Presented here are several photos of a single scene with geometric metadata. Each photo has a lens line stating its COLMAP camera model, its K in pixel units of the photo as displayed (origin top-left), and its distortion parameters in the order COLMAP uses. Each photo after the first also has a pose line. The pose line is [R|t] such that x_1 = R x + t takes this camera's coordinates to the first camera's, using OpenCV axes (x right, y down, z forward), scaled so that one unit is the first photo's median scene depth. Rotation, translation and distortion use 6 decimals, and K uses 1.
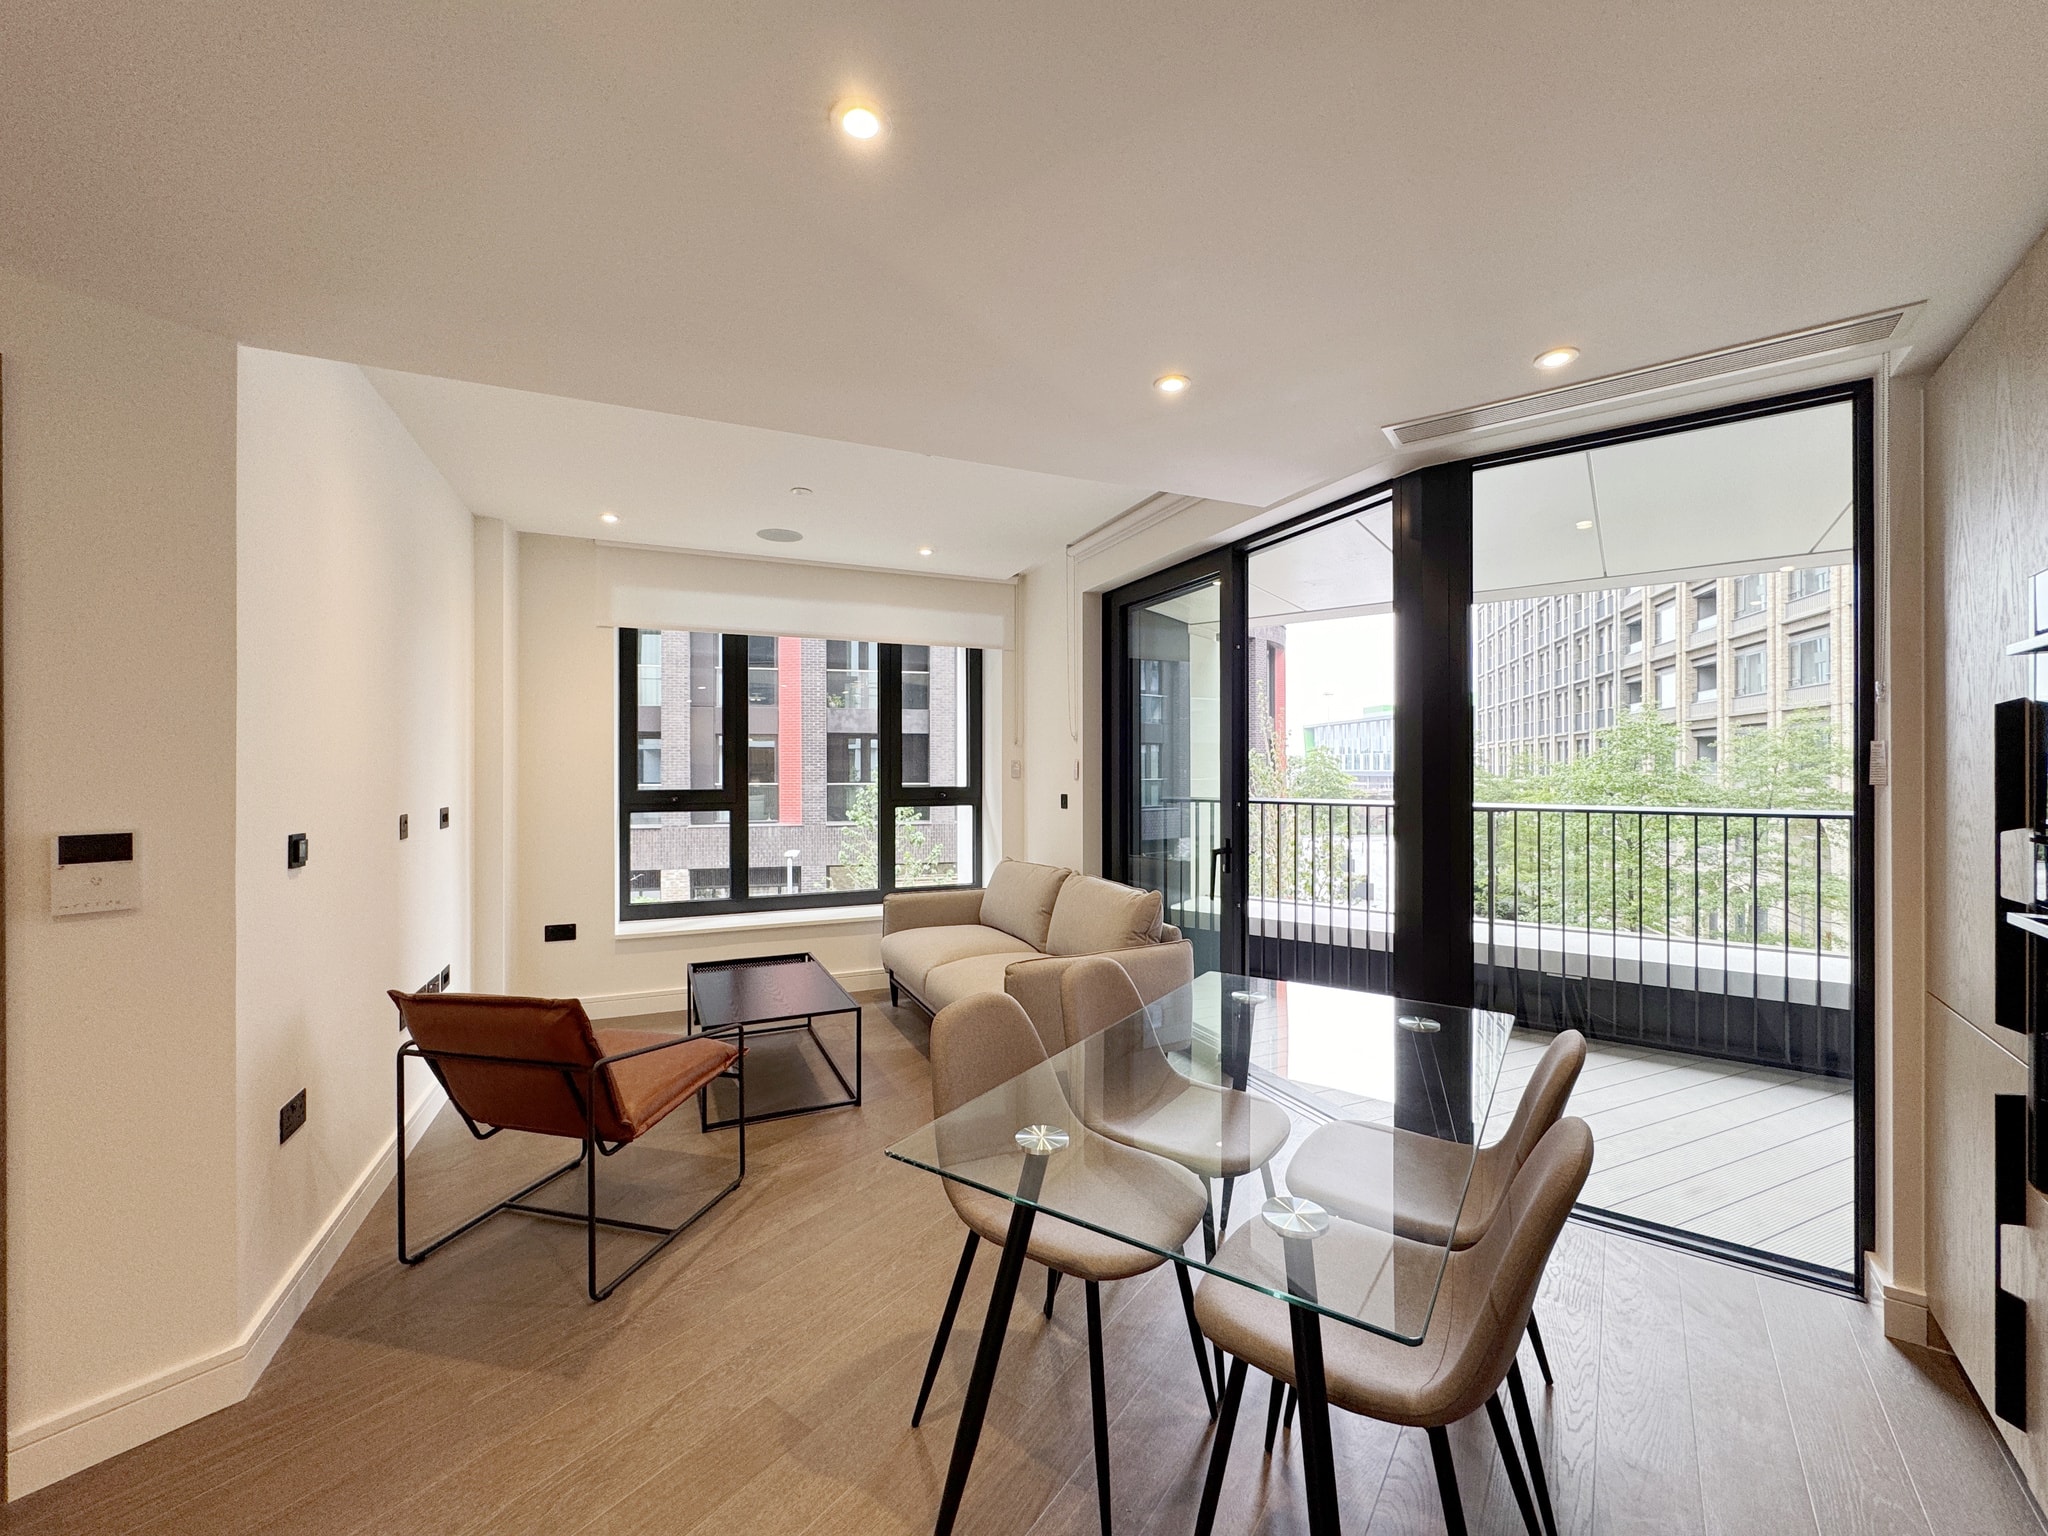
lens RADIAL K [[819.6, 0, 1025.2], [0, 819.6, 774.0], [0, 0, 1]] dist [-0.007734, 0.001394]
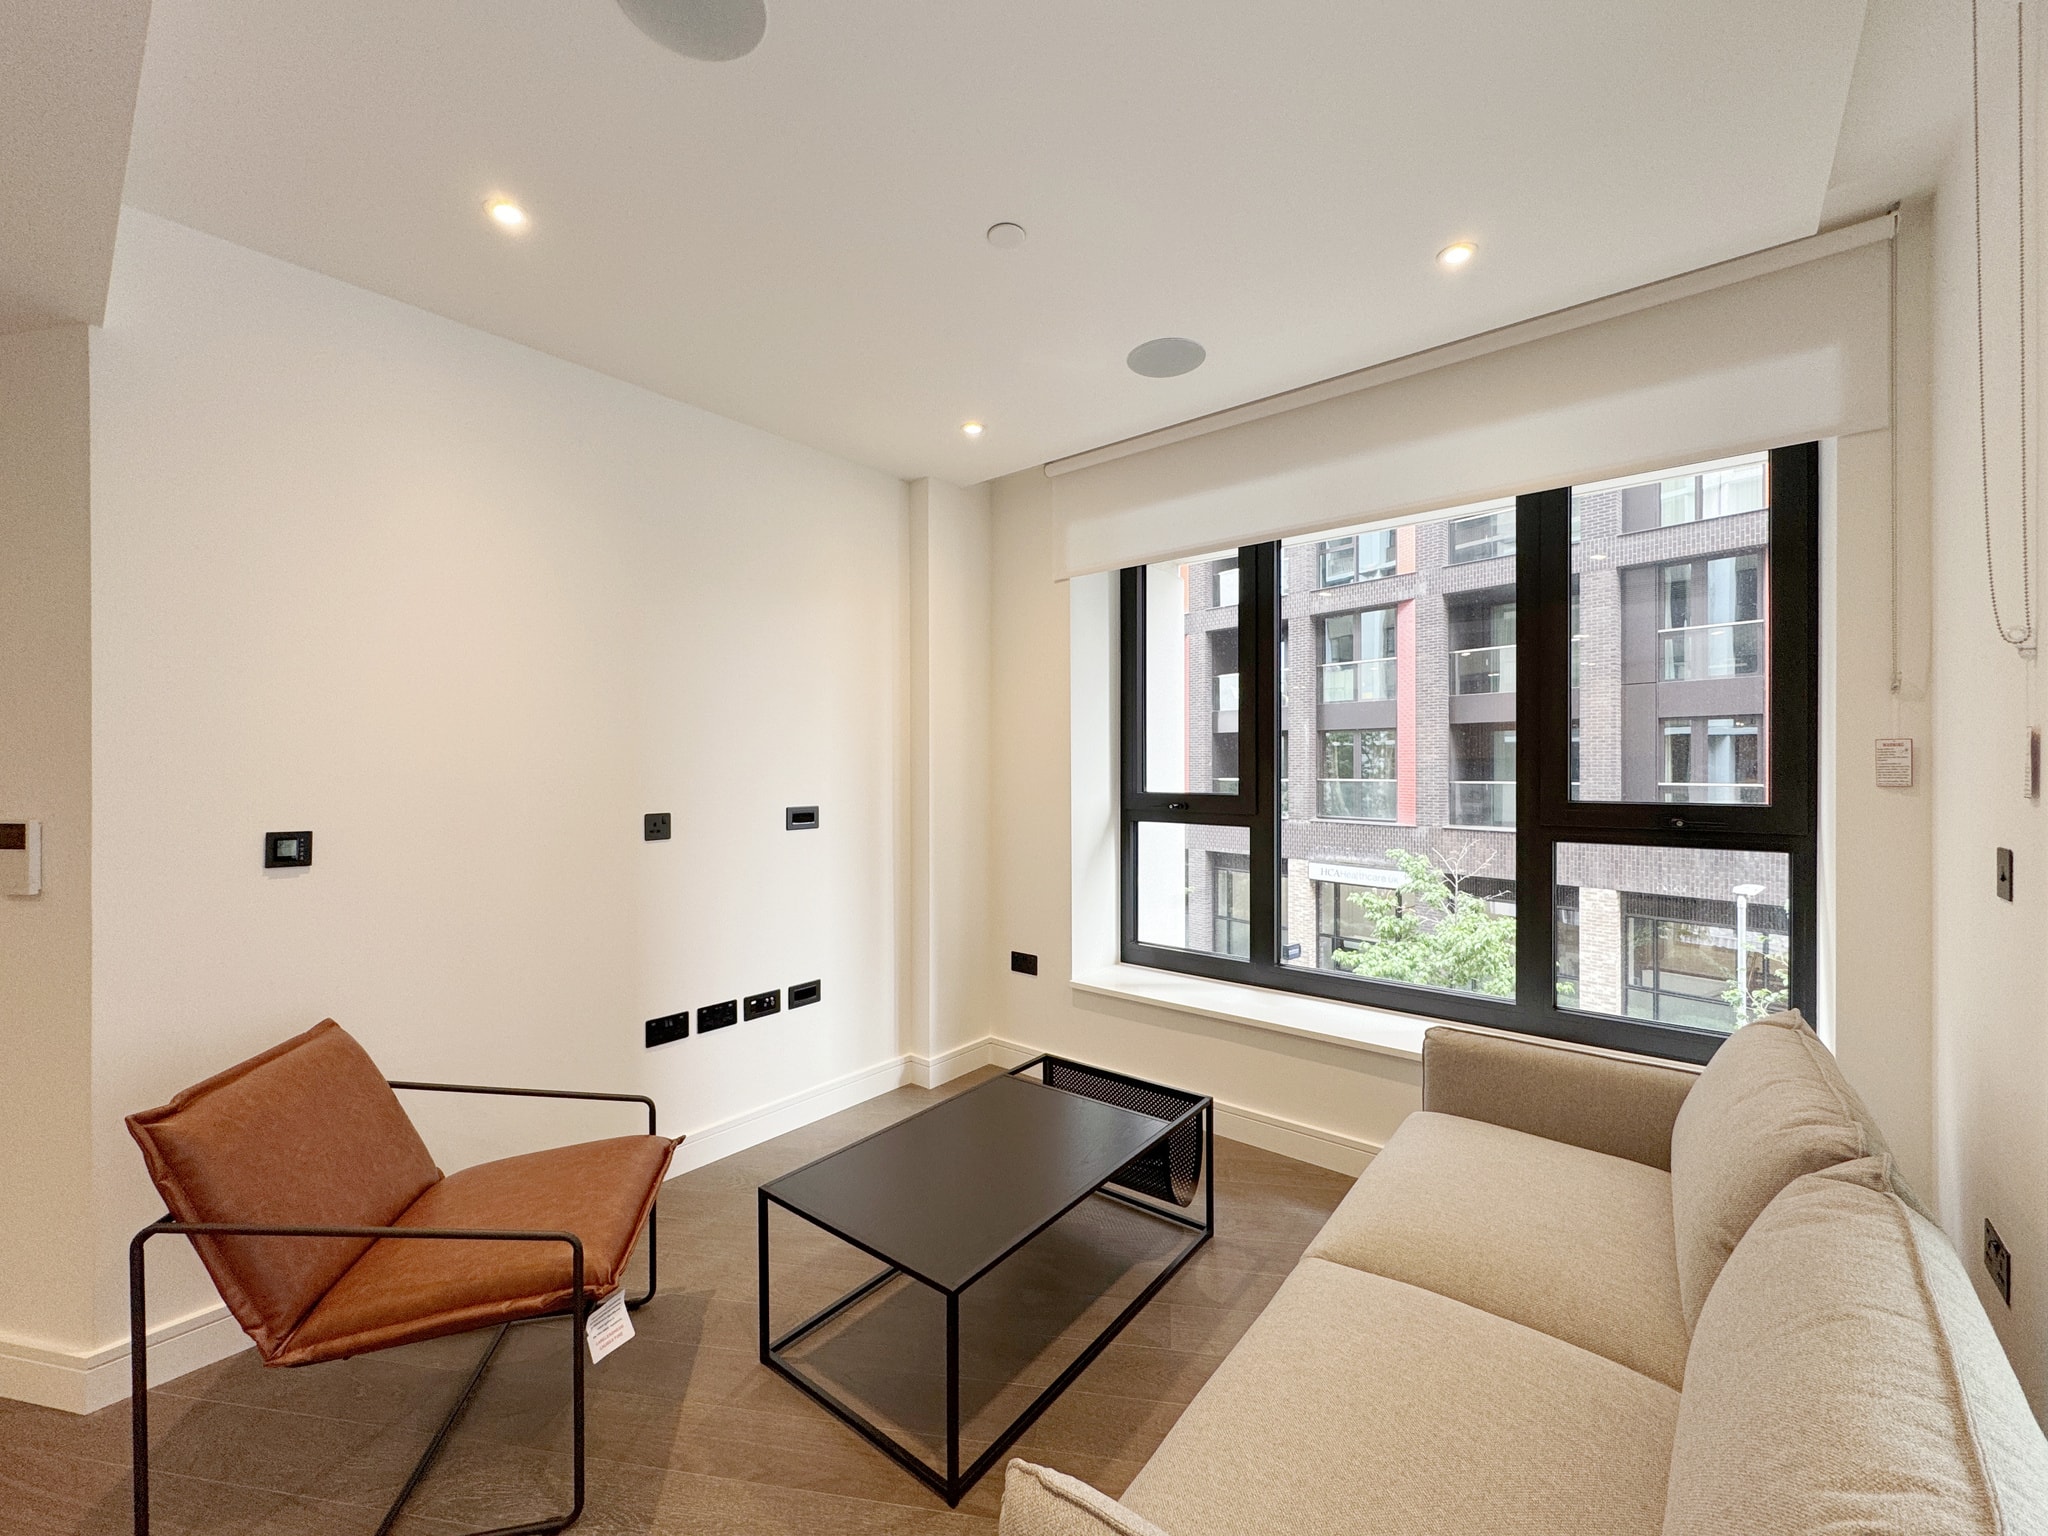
lens RADIAL K [[819.6, 0, 1048.3], [0, 819.6, 776.1], [0, 0, 1]] dist [-0.007734, 0.001394]
pose [[0.461996, 0.012859, -0.886789, 0.143234], [-0.006153, 0.999917, 0.011294, -0.002818], [0.886861, 0.000239, 0.462036, 0.541660]]
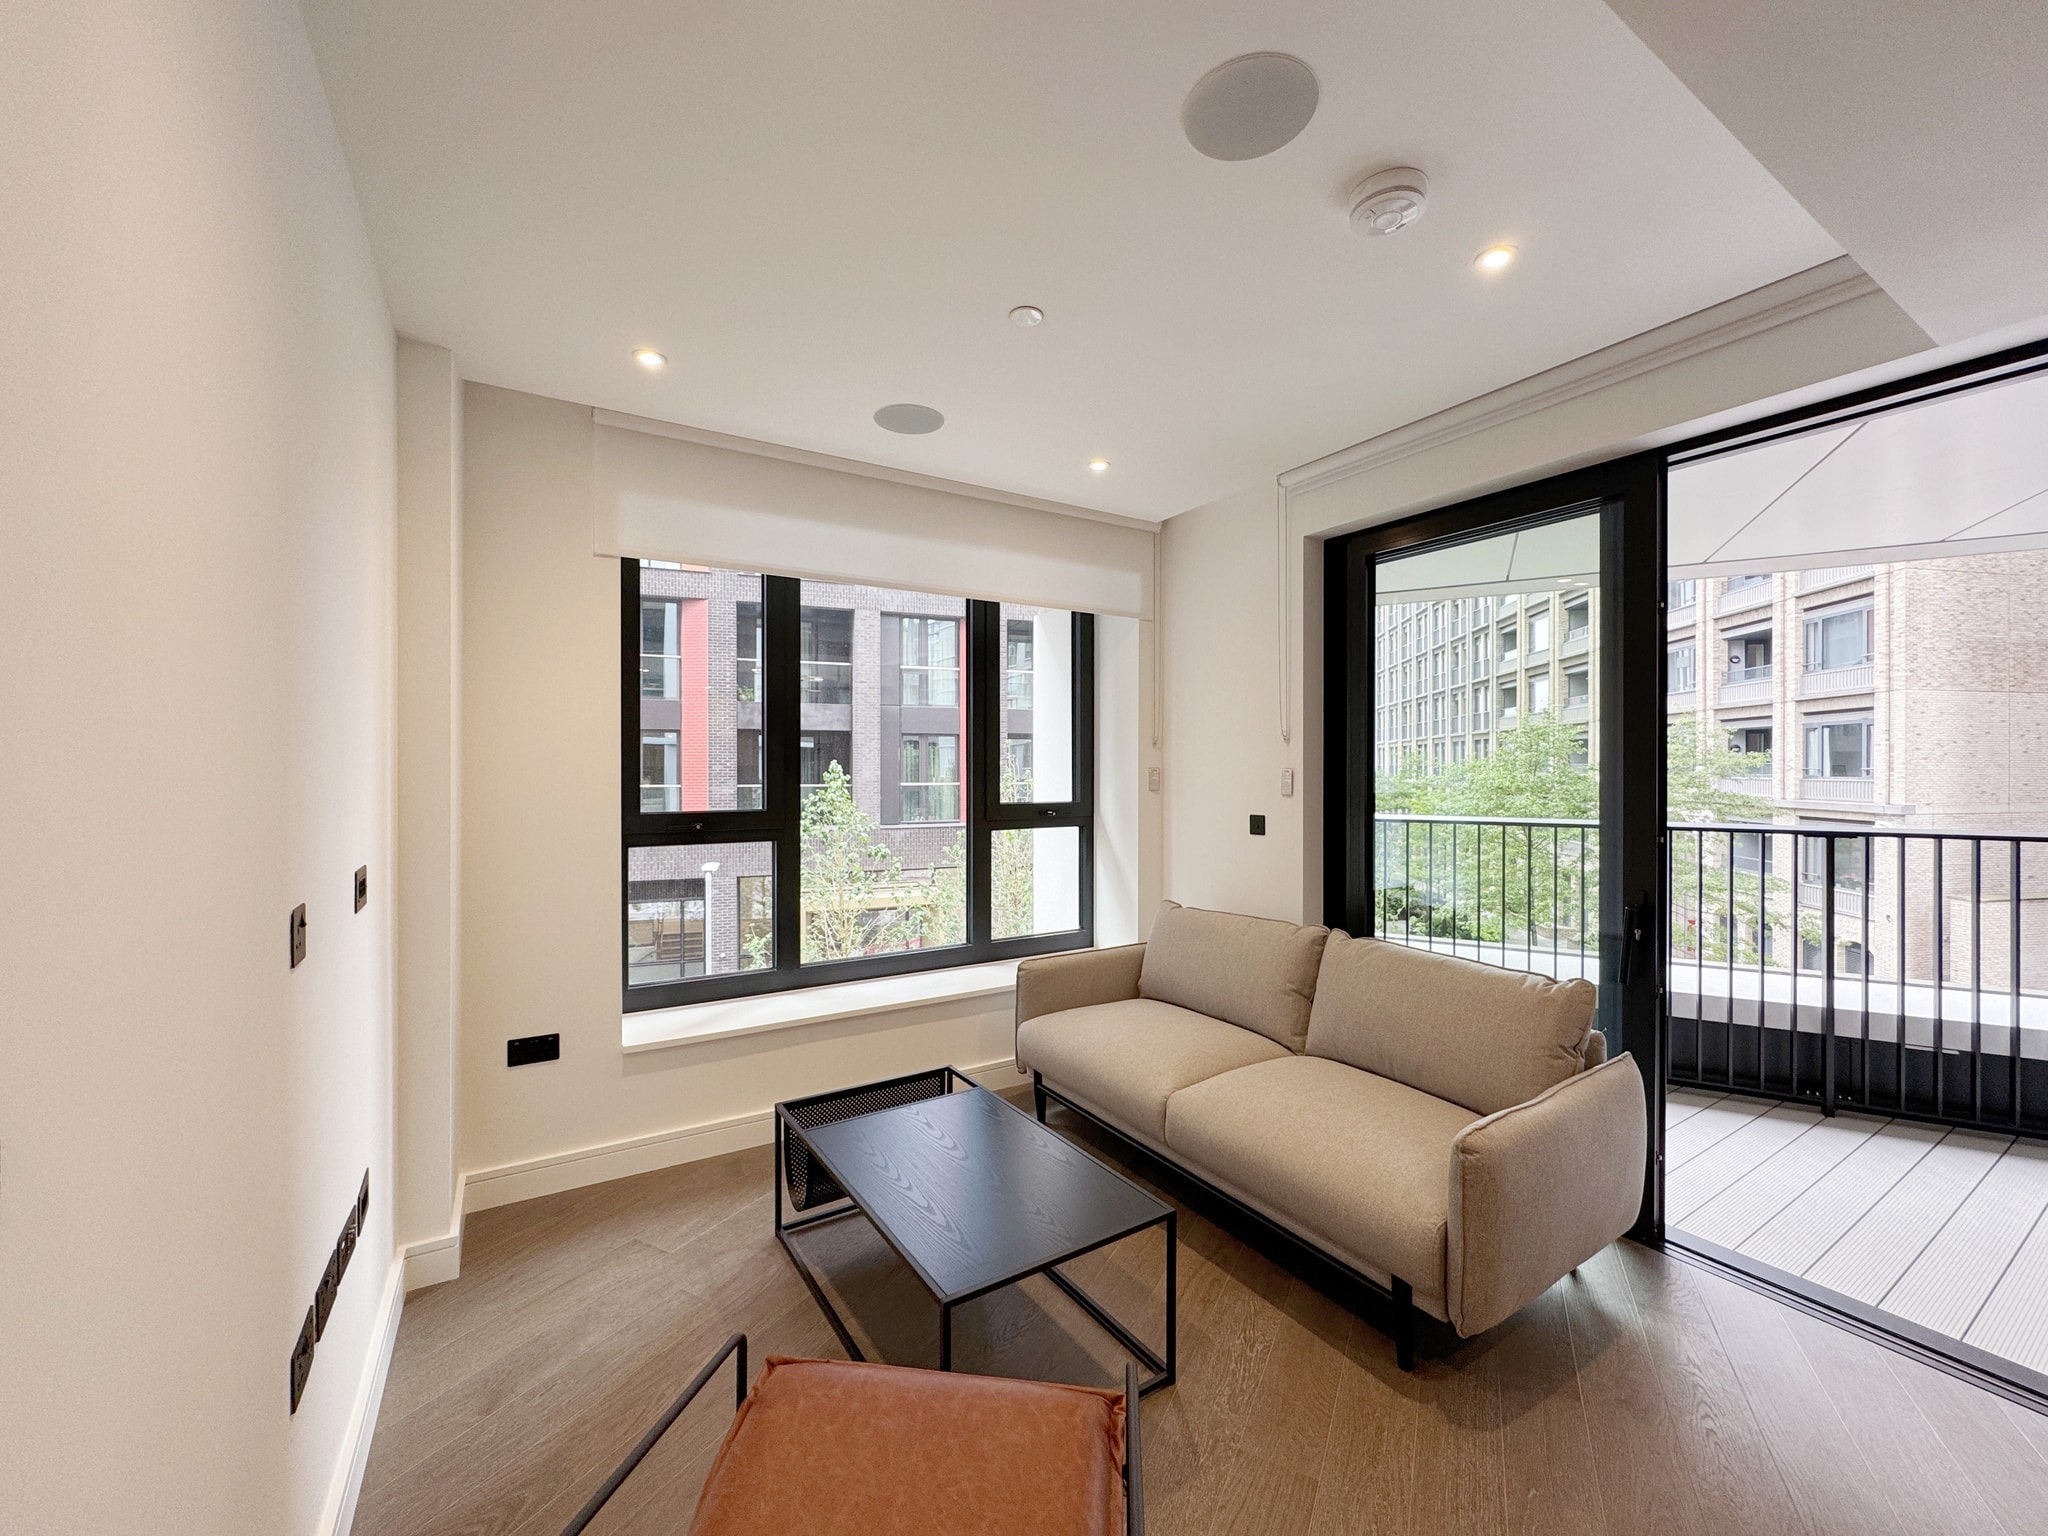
lens RADIAL K [[819.6, 0, 1022.4], [0, 819.6, 772.1], [0, 0, 1]] dist [-0.007734, 0.001394]
pose [[0.990181, 0.002196, 0.139772, -0.246951], [-0.002240, 0.999997, 0.000154, -0.012529], [-0.139772, -0.000466, 0.990184, 0.290078]]
